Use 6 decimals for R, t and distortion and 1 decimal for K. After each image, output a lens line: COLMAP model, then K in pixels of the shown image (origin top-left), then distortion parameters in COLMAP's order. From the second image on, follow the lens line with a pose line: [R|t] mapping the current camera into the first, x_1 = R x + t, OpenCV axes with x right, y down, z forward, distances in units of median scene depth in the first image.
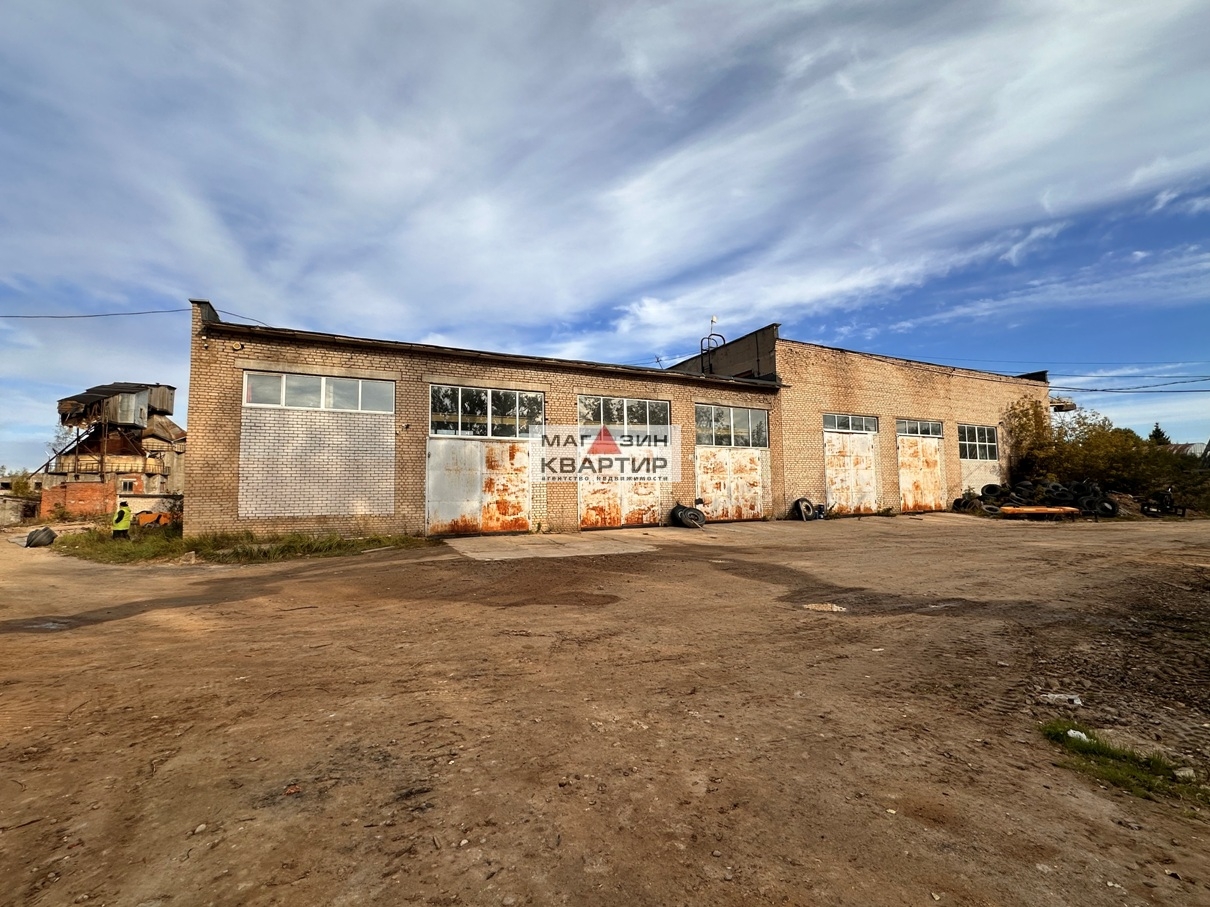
lens RADIAL K [[528.4, 0, 605.4], [0, 528.4, 457.5], [0, 0, 1]] dist [0.001344, 0.003595]
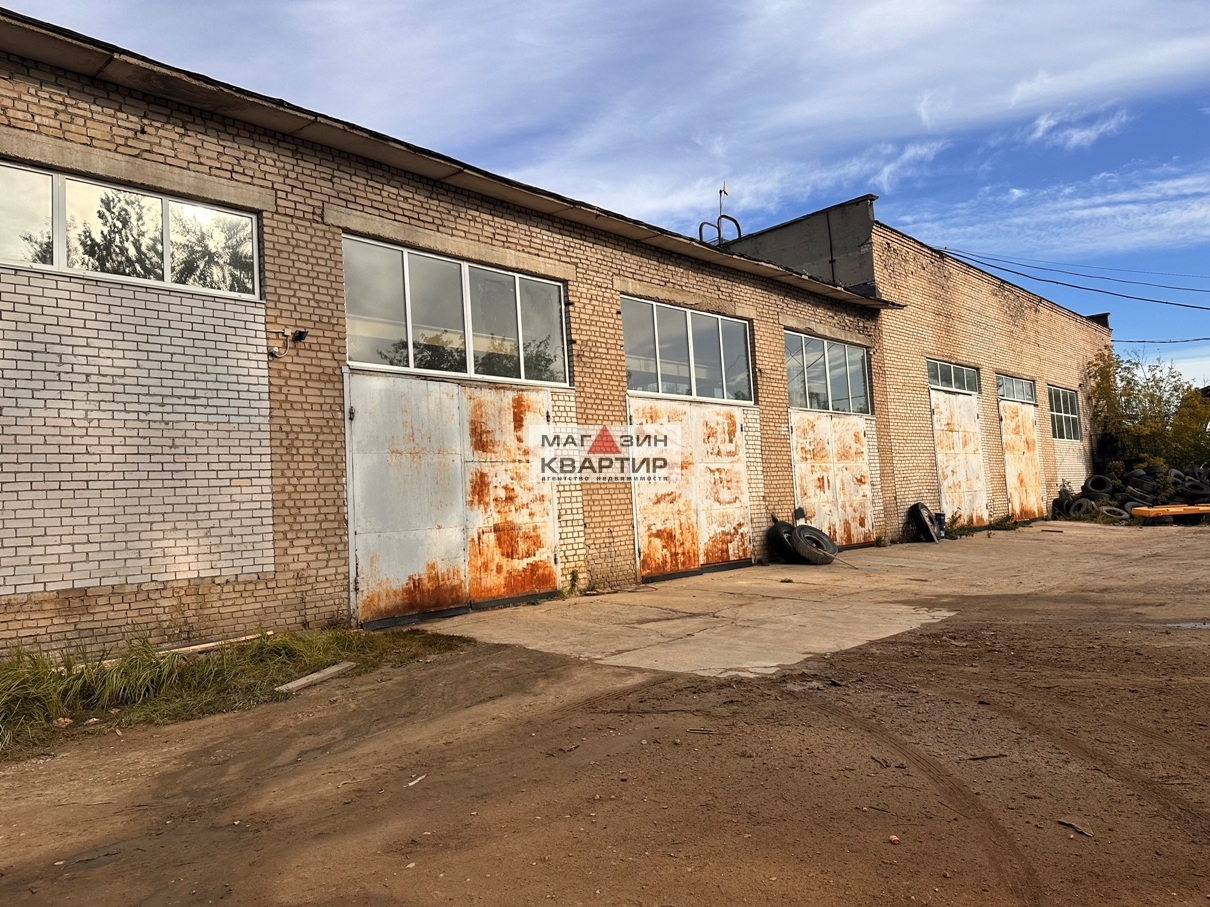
lens RADIAL K [[842.5, 0, 601.1], [0, 842.5, 450.1], [0, 0, 1]] dist [0.058378, -0.020301]
pose [[0.939549, -0.012757, 0.342176, -0.270071], [0.016569, 0.999829, -0.008218, 0.021749], [-0.342013, 0.013391, 0.939600, 0.253620]]
